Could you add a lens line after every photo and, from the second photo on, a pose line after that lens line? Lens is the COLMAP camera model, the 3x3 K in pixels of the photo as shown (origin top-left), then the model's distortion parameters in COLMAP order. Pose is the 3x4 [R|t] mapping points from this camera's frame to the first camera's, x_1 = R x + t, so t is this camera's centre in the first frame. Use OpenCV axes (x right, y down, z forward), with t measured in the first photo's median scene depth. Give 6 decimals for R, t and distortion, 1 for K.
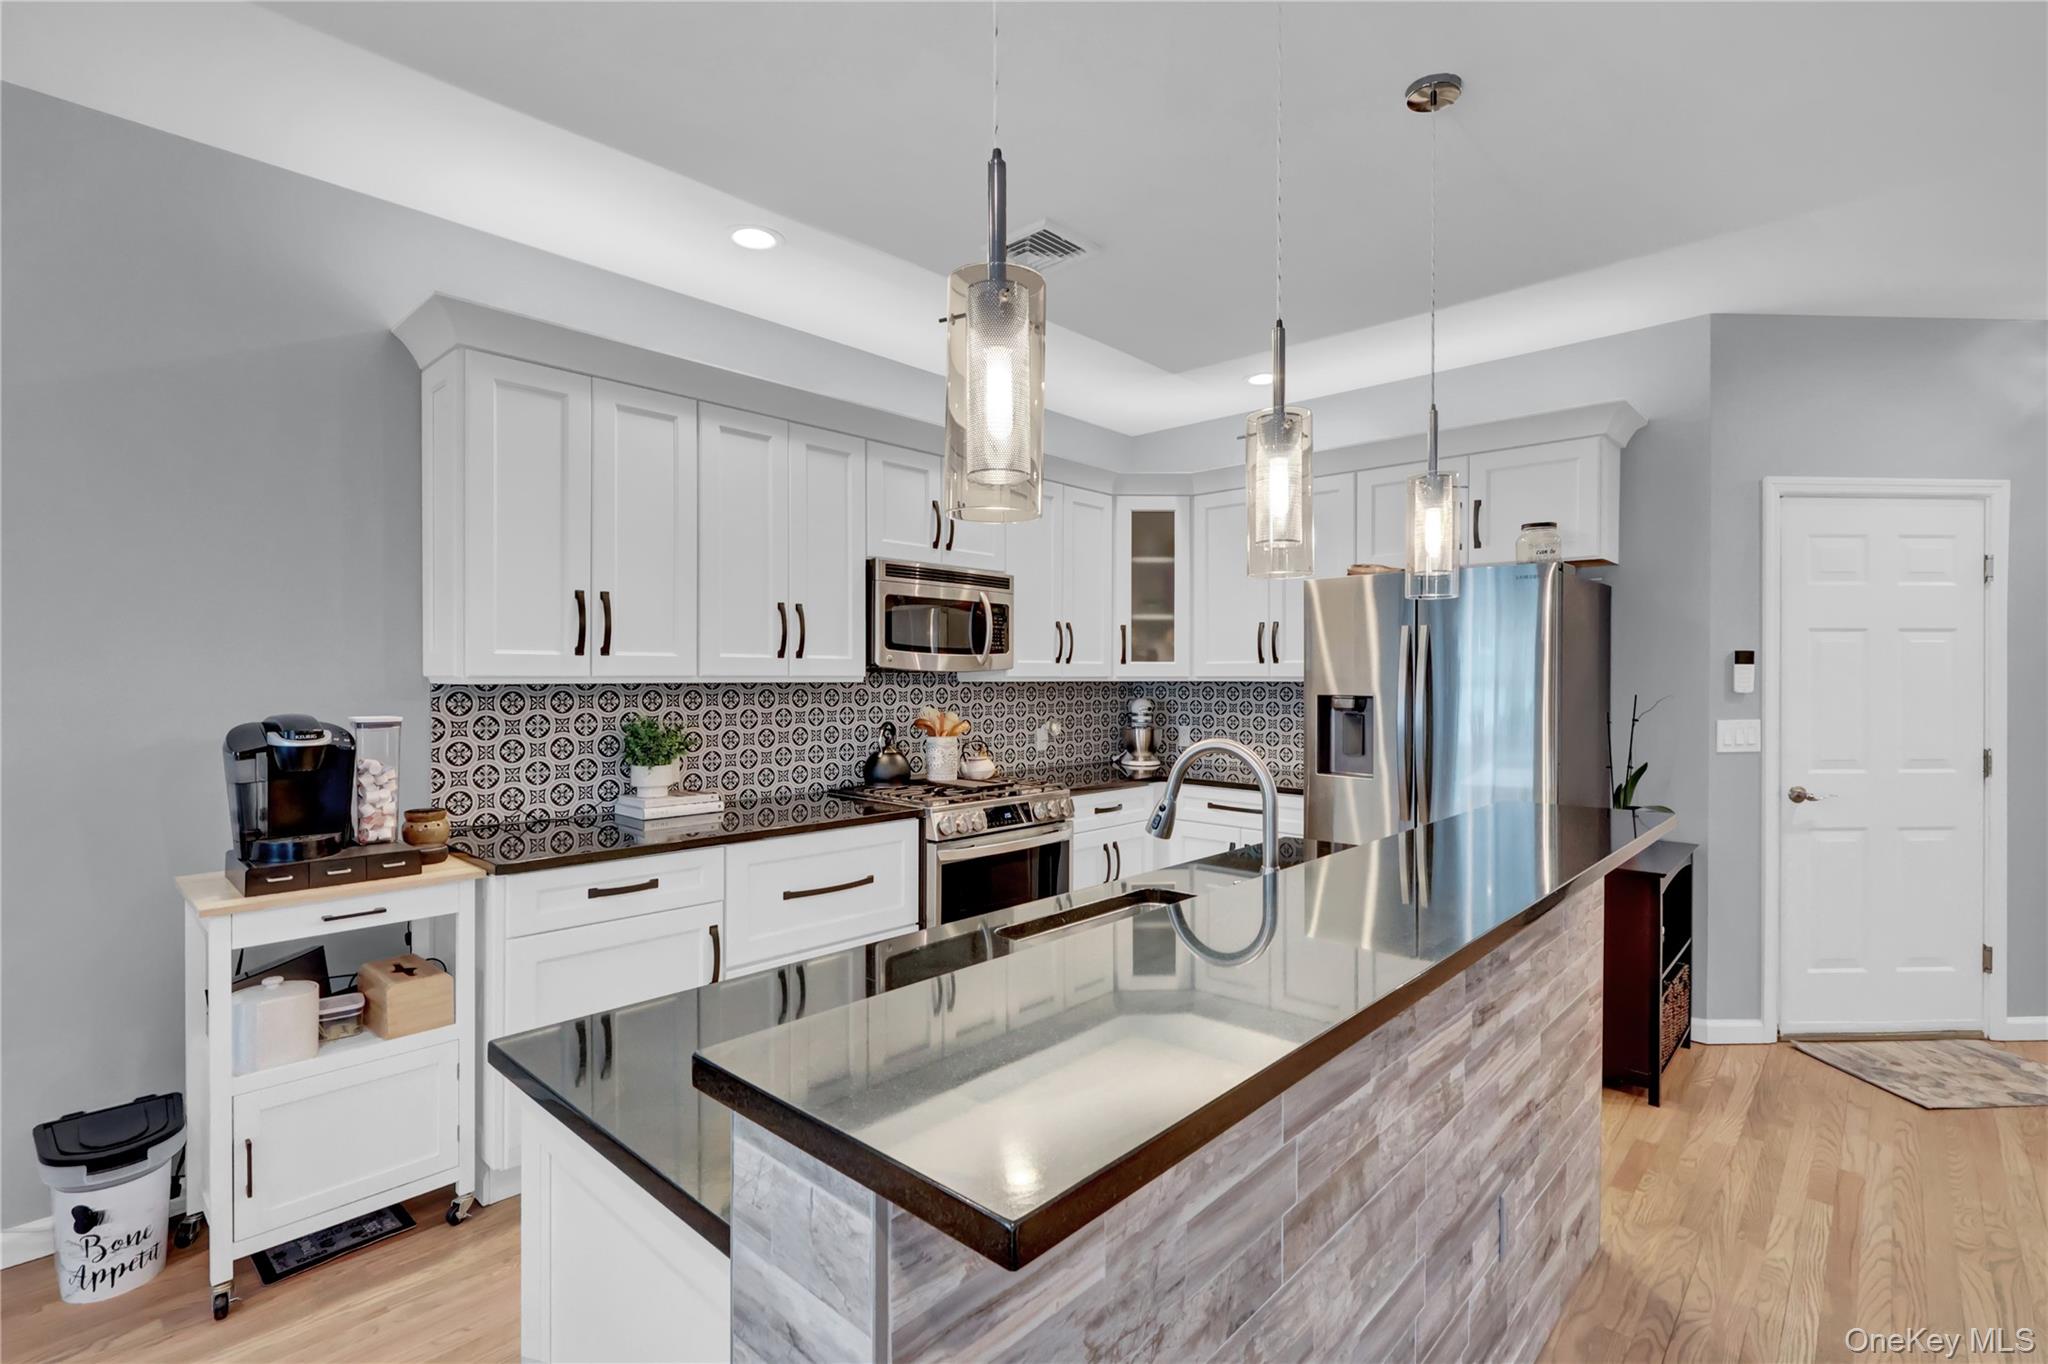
lens RADIAL K [[947.4, 0, 1033.0], [0, 947.4, 684.1], [0, 0, 1]] dist [-0.003608, 0.001171]
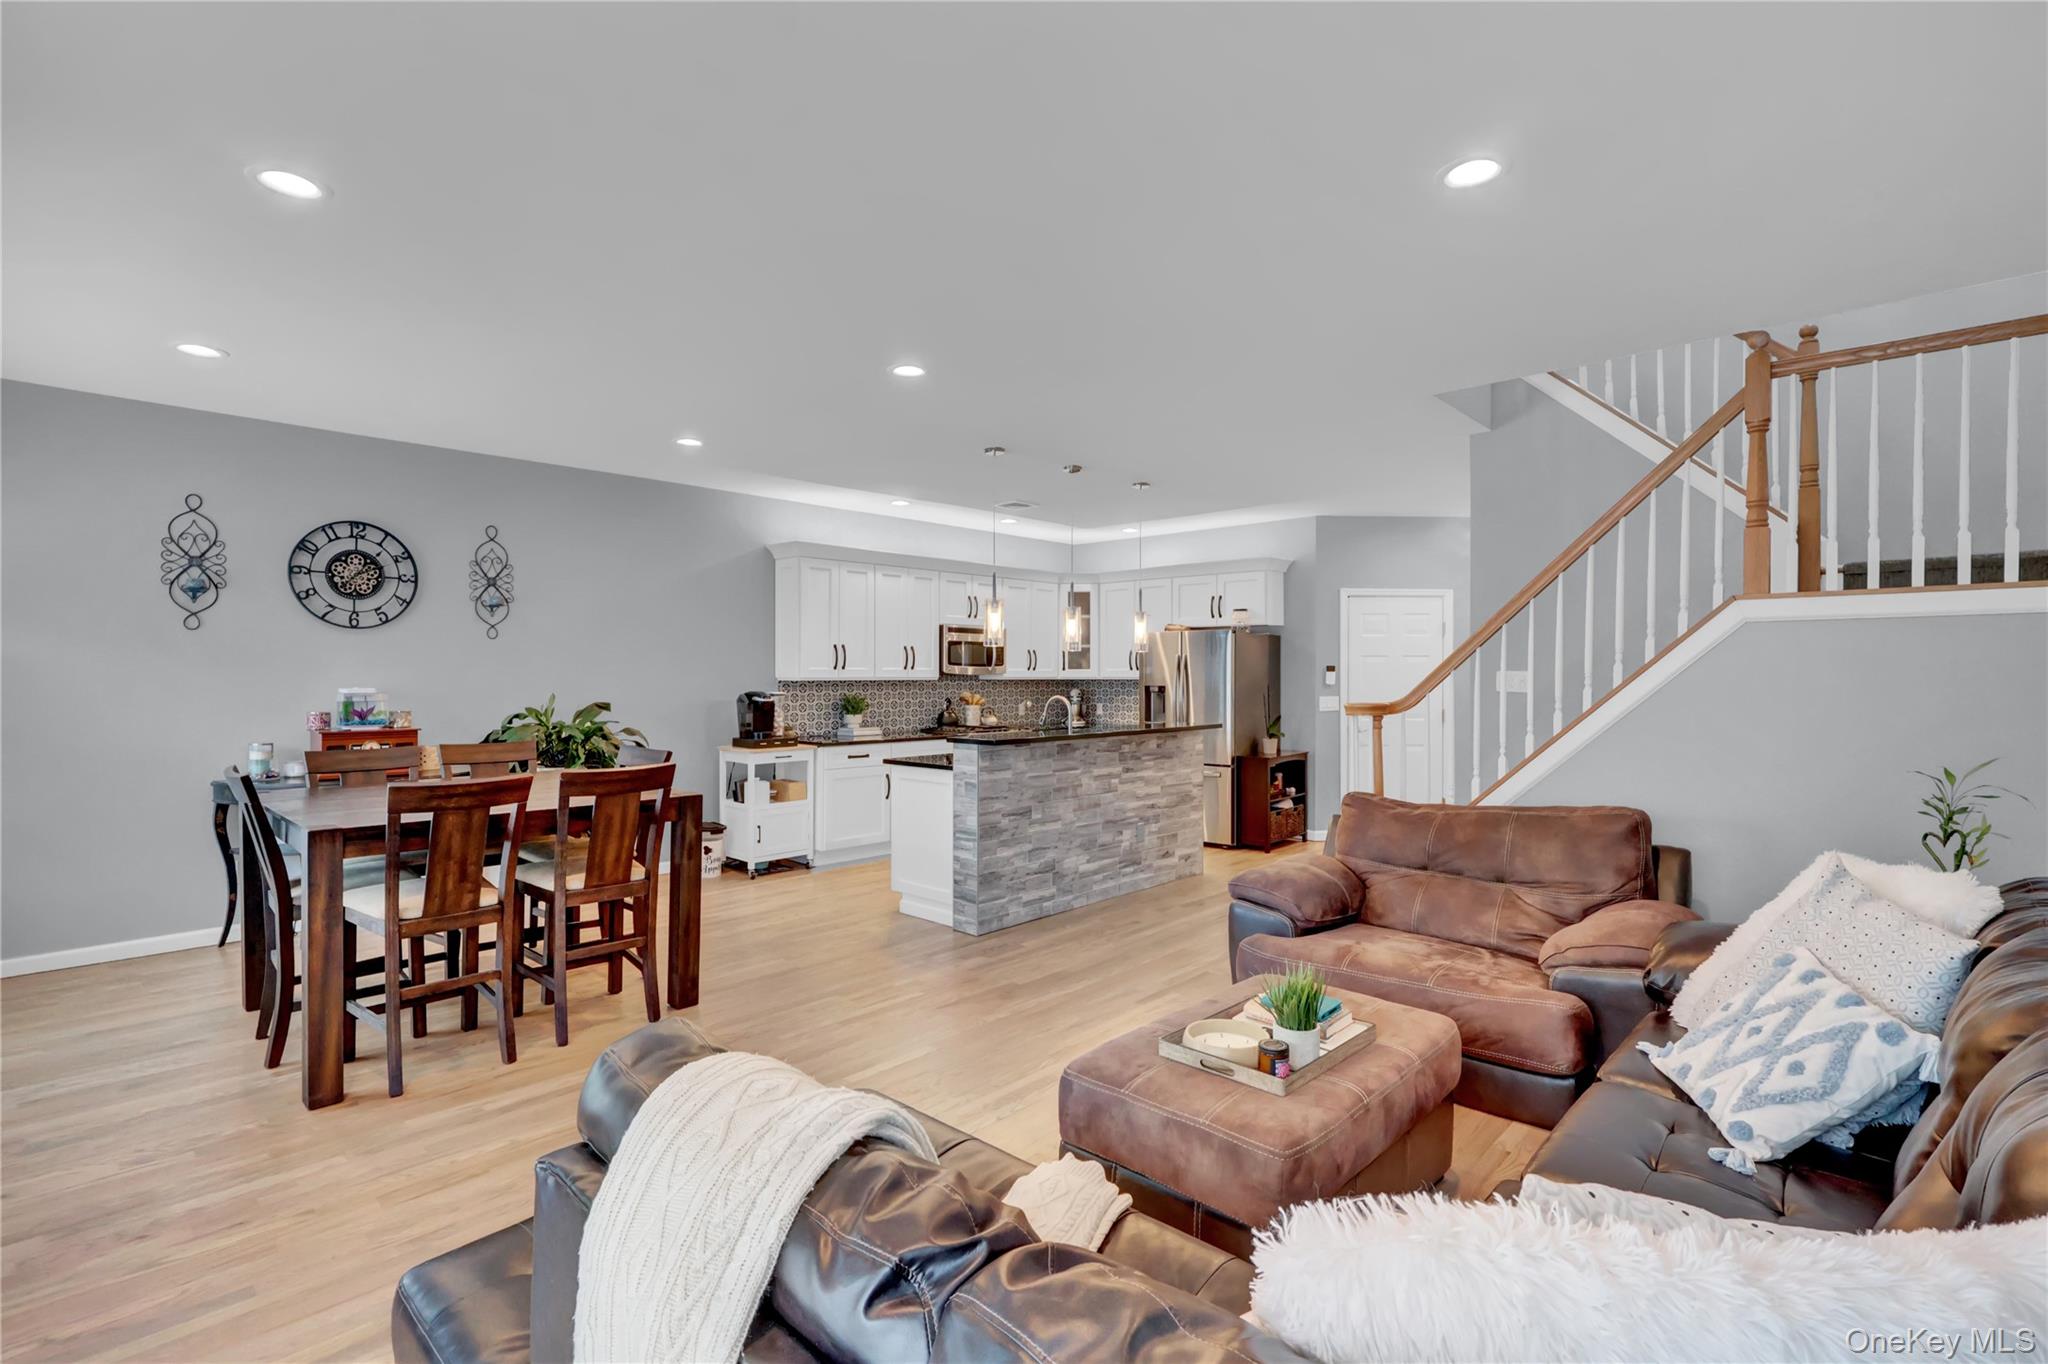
lens RADIAL K [[947.4, 0, 1034.6], [0, 947.4, 692.5], [0, 0, 1]] dist [-0.003608, 0.001171]
pose [[0.999976, -0.000493, -0.006907, 0.067636], [0.000568, 0.999940, 0.010940, 0.003485], [0.006901, -0.010944, 0.999916, -1.296808]]
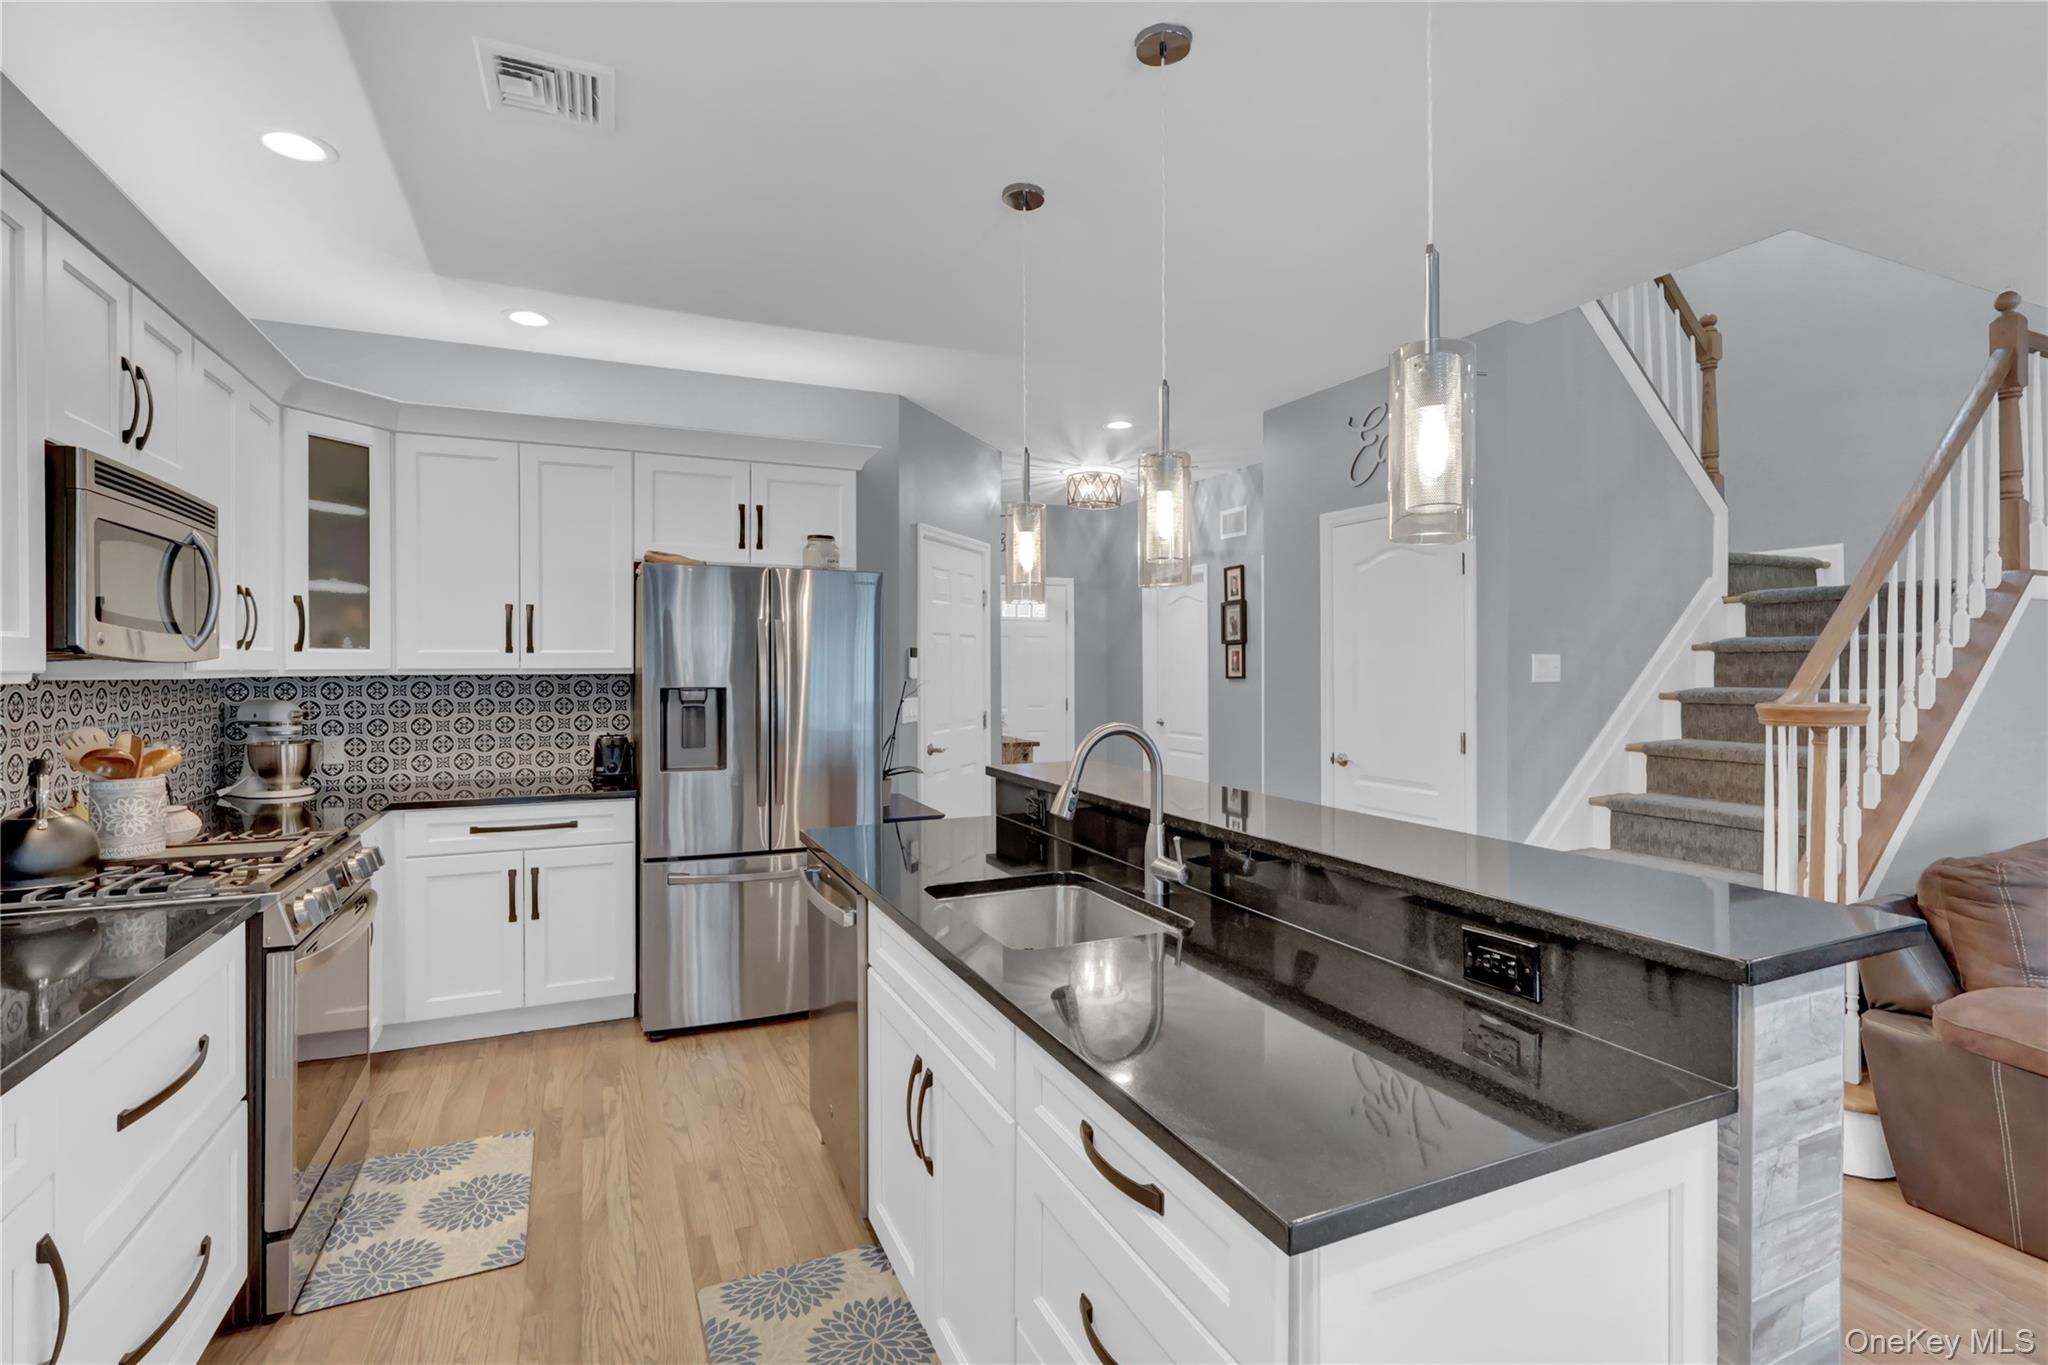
lens RADIAL K [[947.4, 0, 1018.7], [0, 947.4, 667.8], [0, 0, 1]] dist [-0.003608, 0.001171]
pose [[0.395624, -0.004141, 0.918403, -0.458353], [0.010824, 0.999941, -0.000154, -0.004574], [-0.918349, 0.010002, 0.395645, 0.331775]]
